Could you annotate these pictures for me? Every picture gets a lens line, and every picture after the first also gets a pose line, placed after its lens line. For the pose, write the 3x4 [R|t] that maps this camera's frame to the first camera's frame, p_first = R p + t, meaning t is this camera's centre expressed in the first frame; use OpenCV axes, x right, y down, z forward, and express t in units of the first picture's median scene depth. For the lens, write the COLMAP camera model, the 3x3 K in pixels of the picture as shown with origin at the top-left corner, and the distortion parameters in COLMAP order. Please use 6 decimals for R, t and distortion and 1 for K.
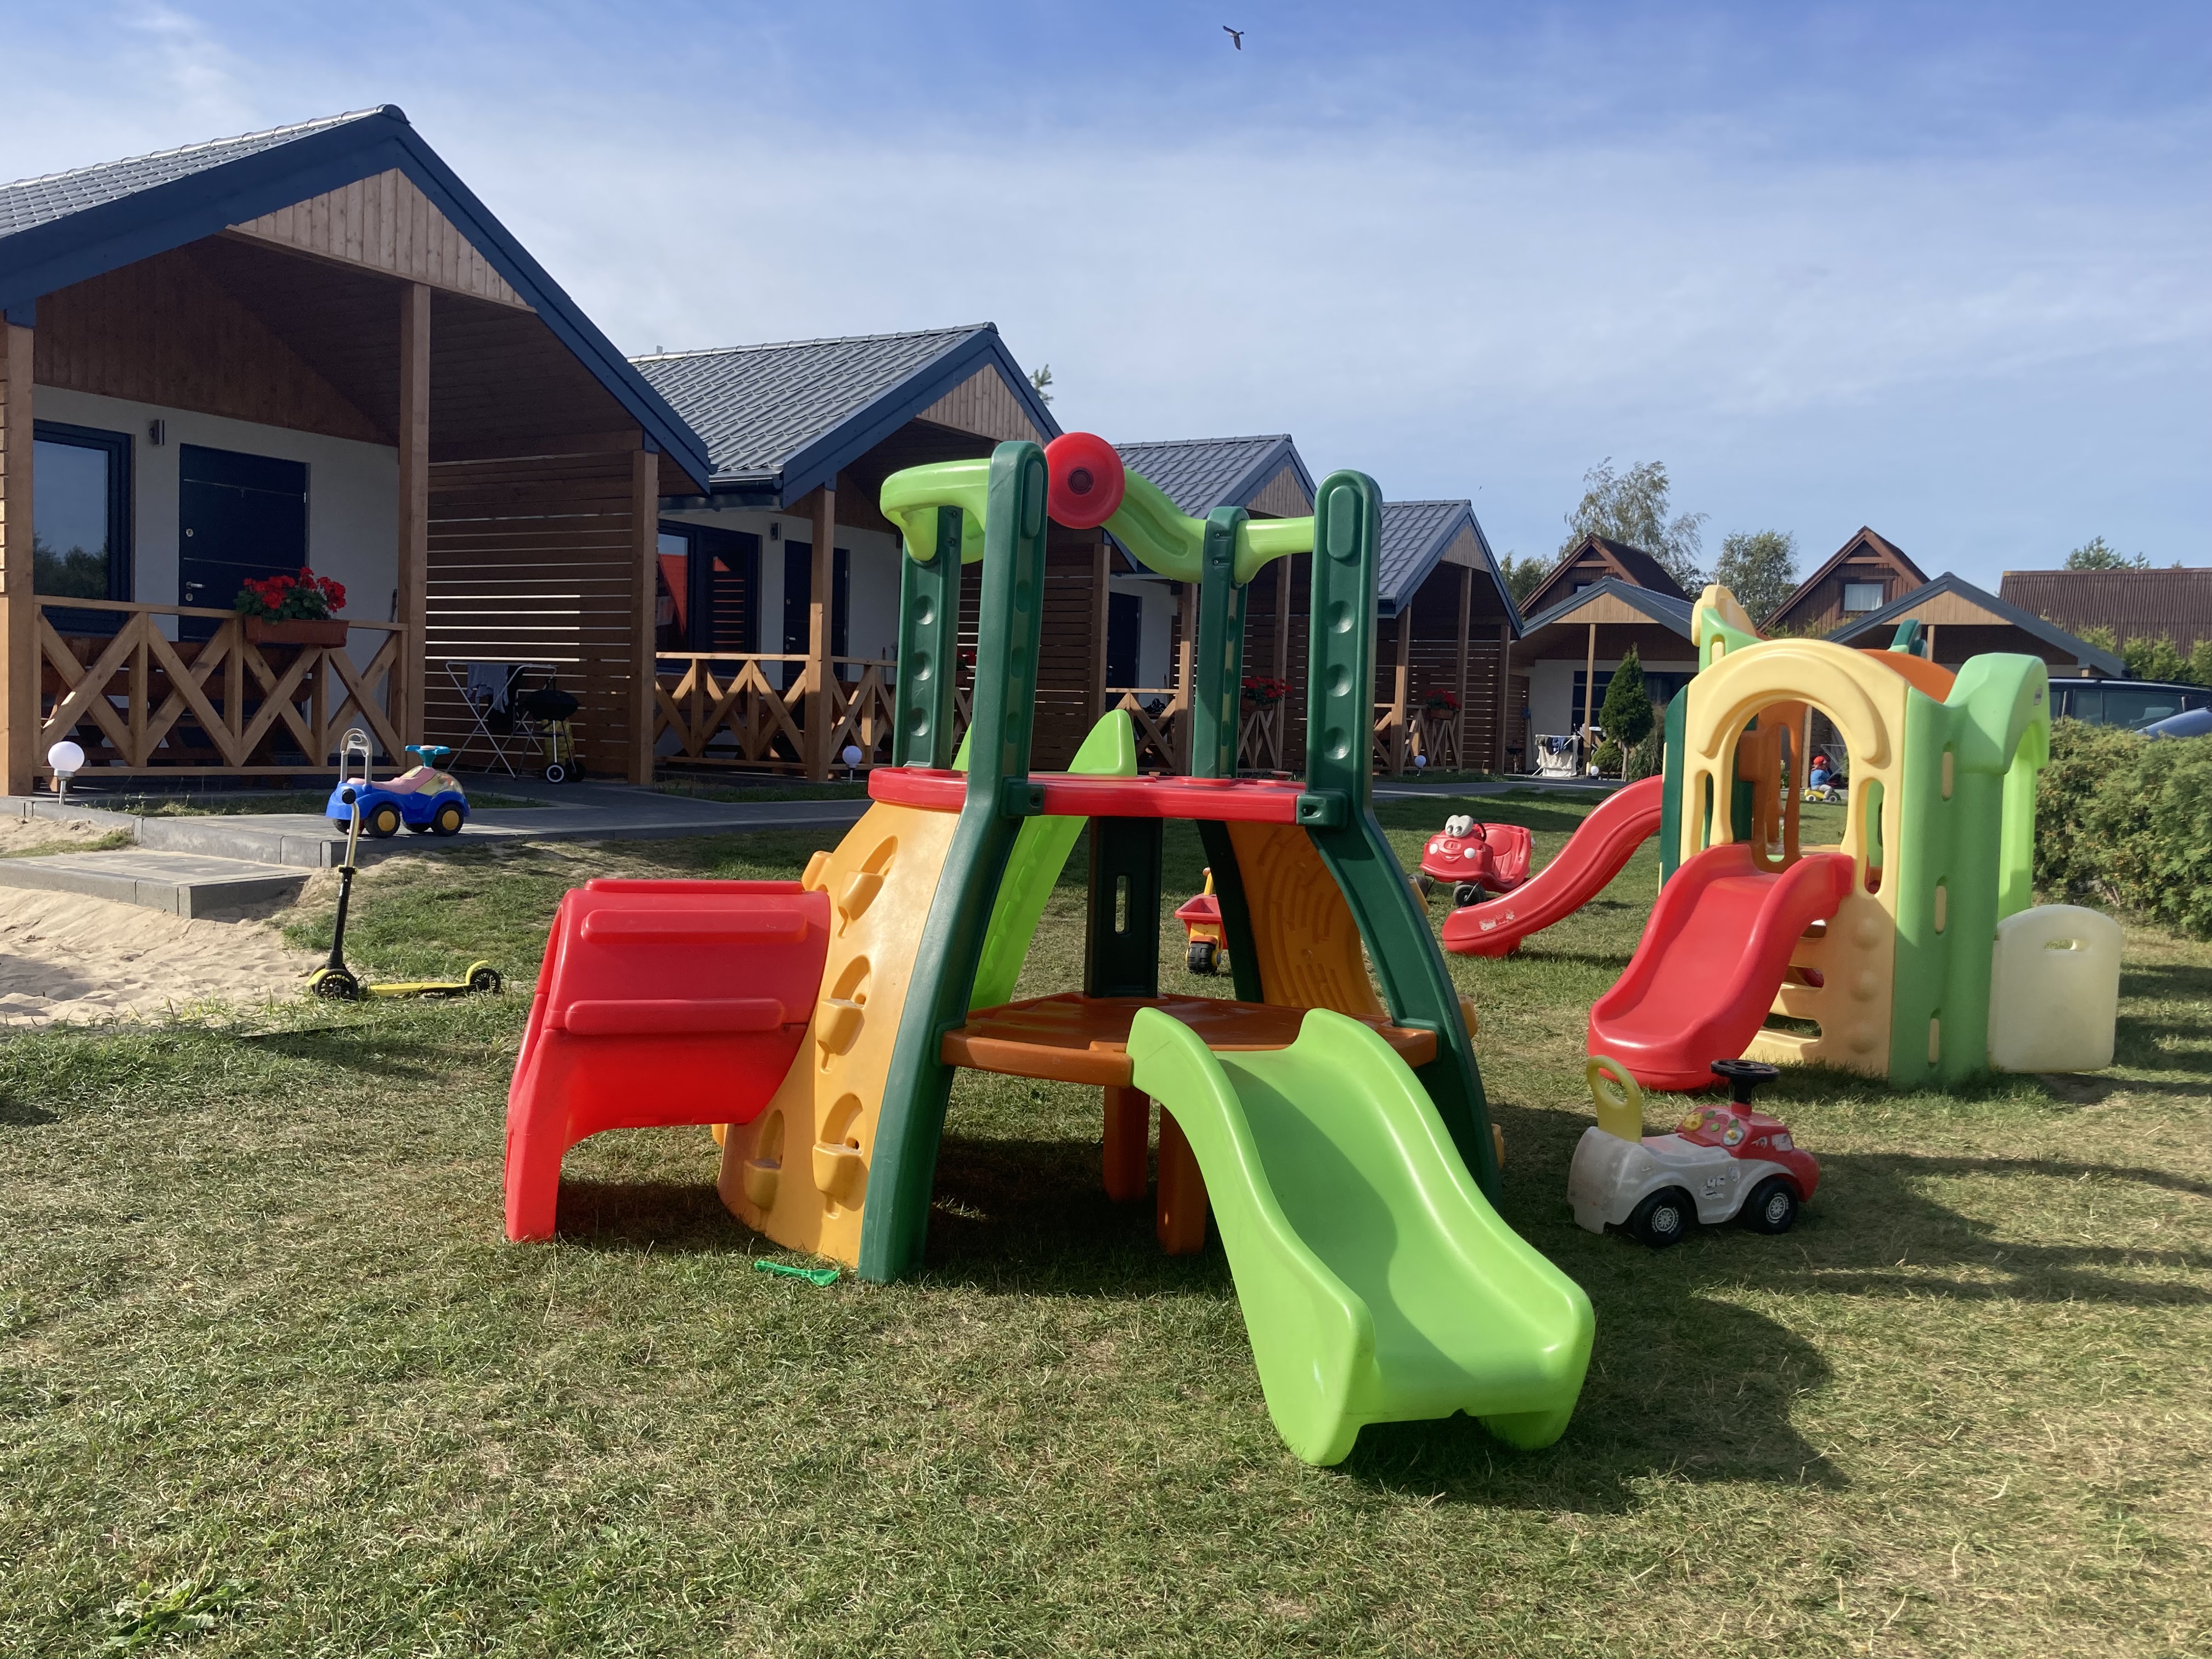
lens RADIAL K [[1981.6, 0, 1106.0], [0, 1981.6, 829.5], [0, 0, 1]] dist [-0.003399, 0.058153]
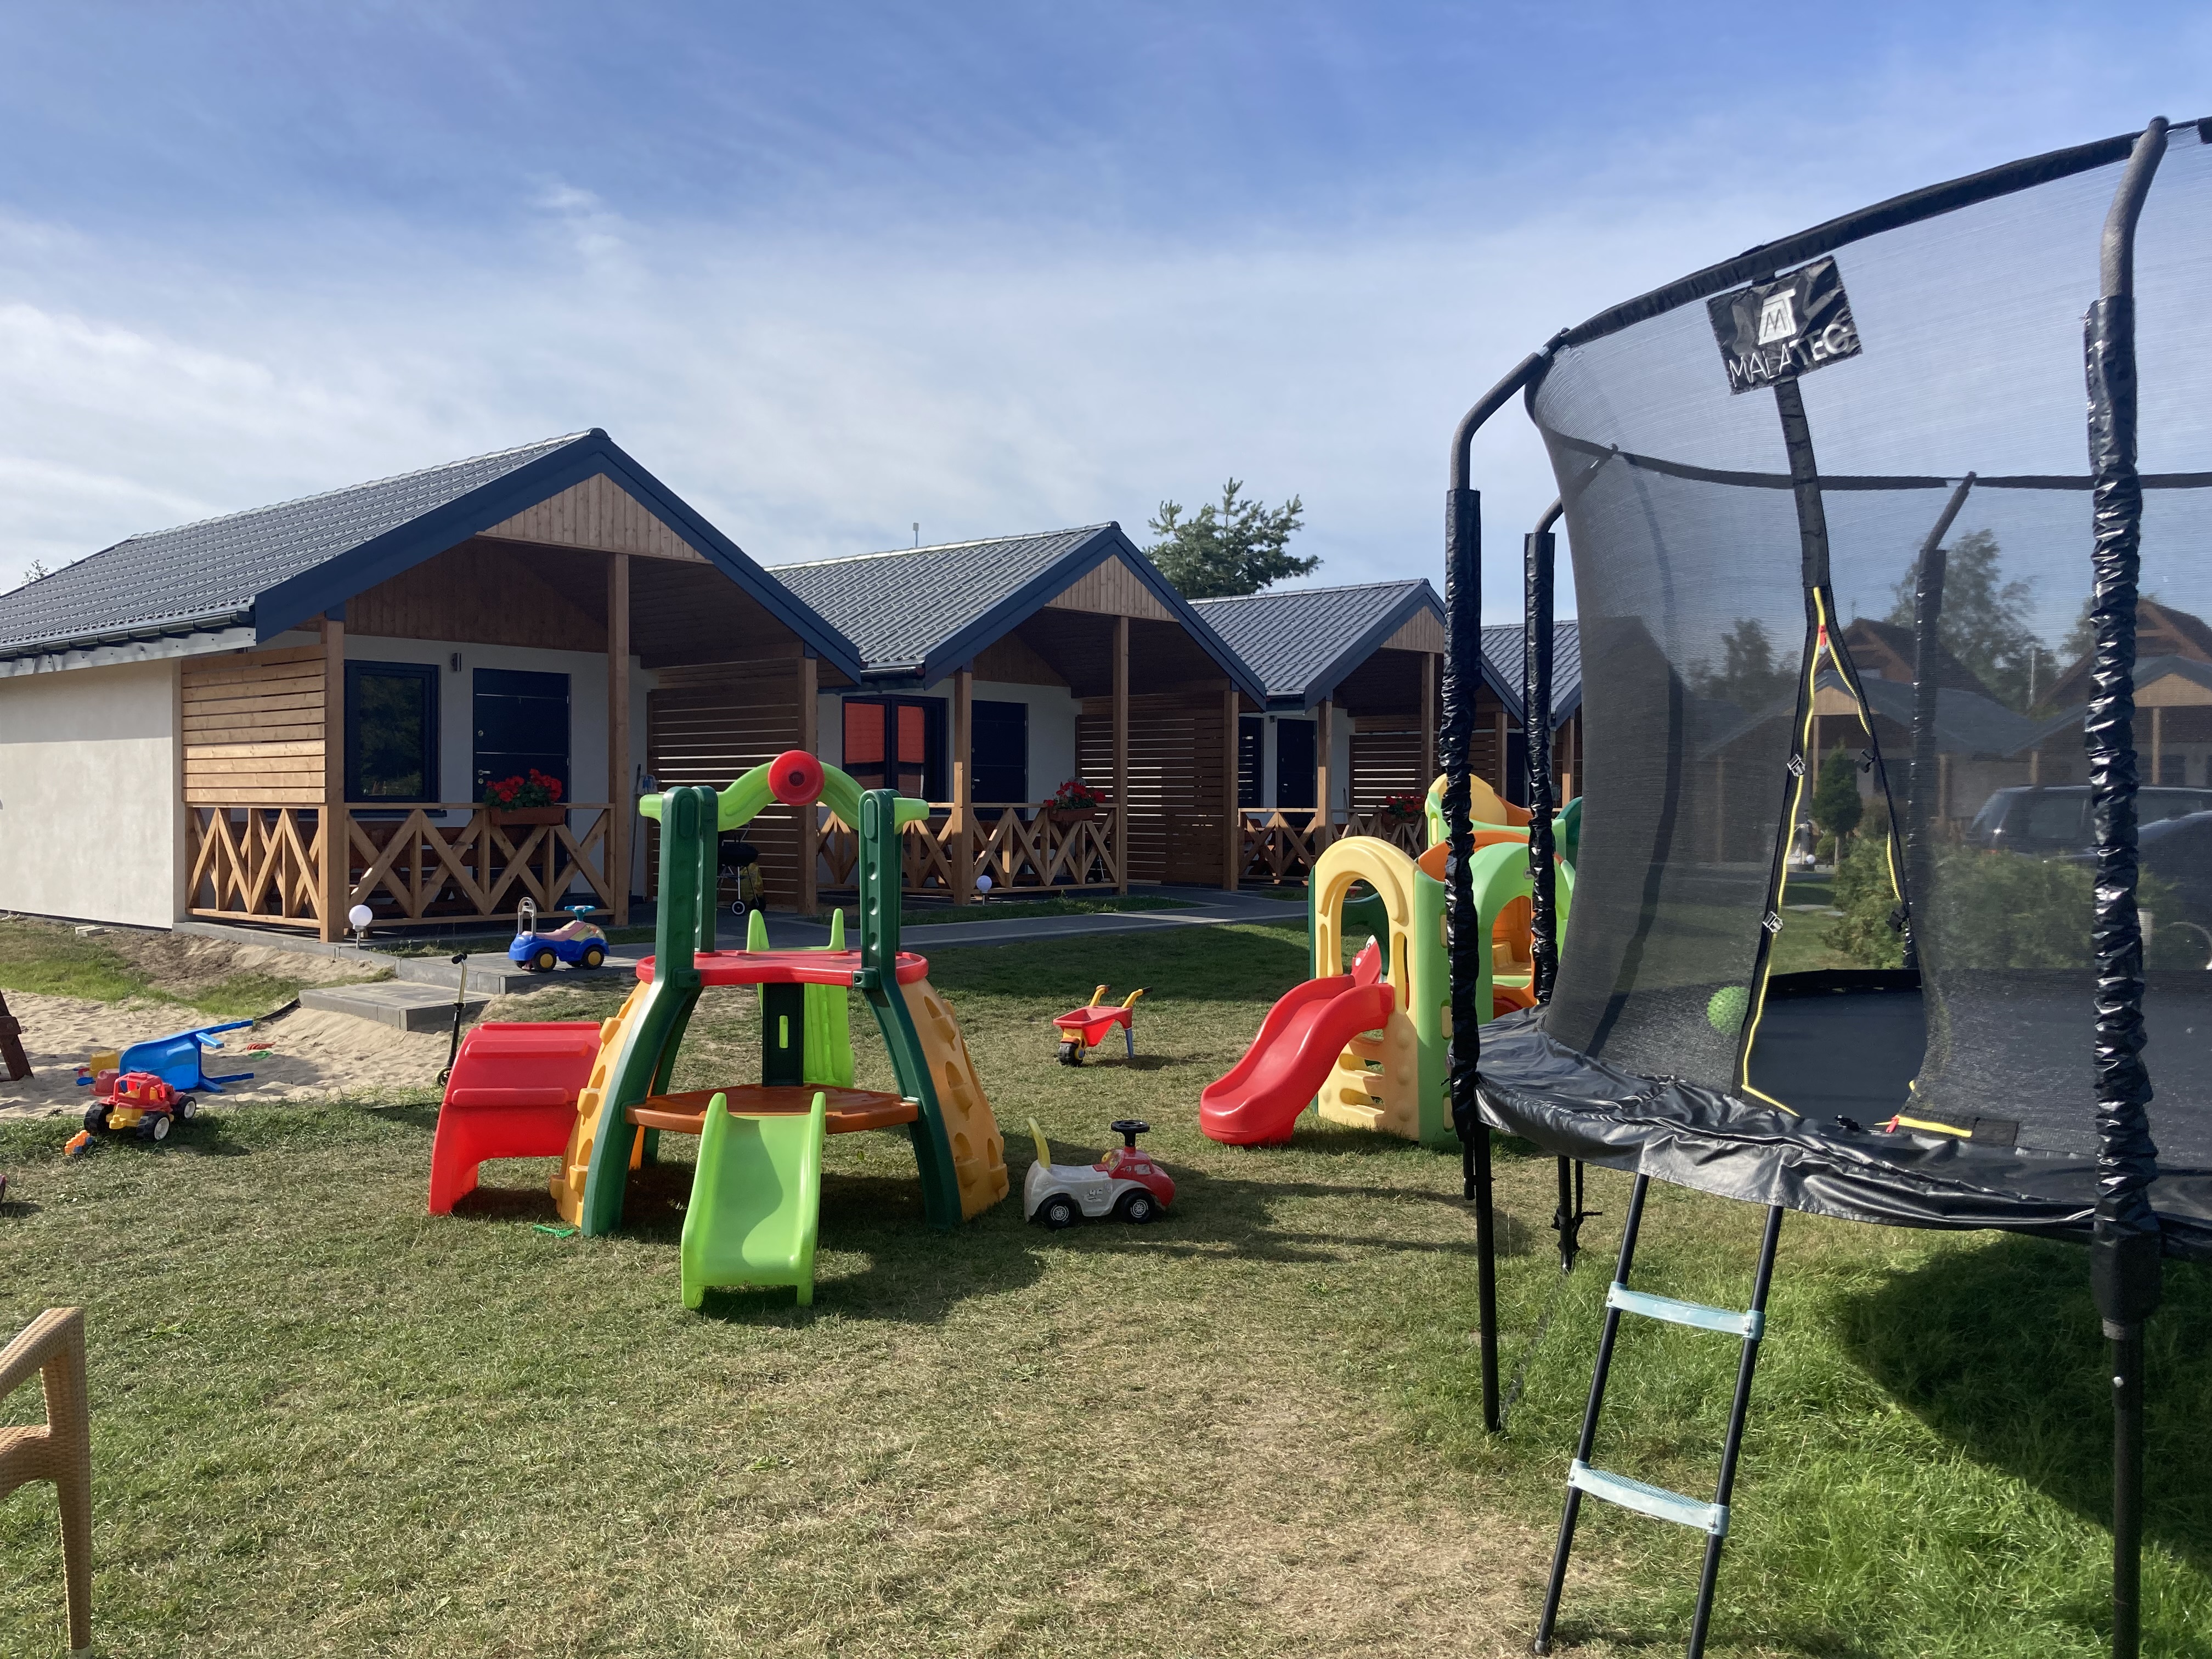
lens RADIAL K [[1948.0, 0, 1106.0], [0, 1948.0, 829.5], [0, 0, 1]] dist [0.005337, -0.001410]
pose [[0.981467, -0.027028, -0.189715, 0.297937], [0.019207, 0.998893, -0.042948, -0.029584], [0.190666, 0.038508, 0.980899, -0.309113]]
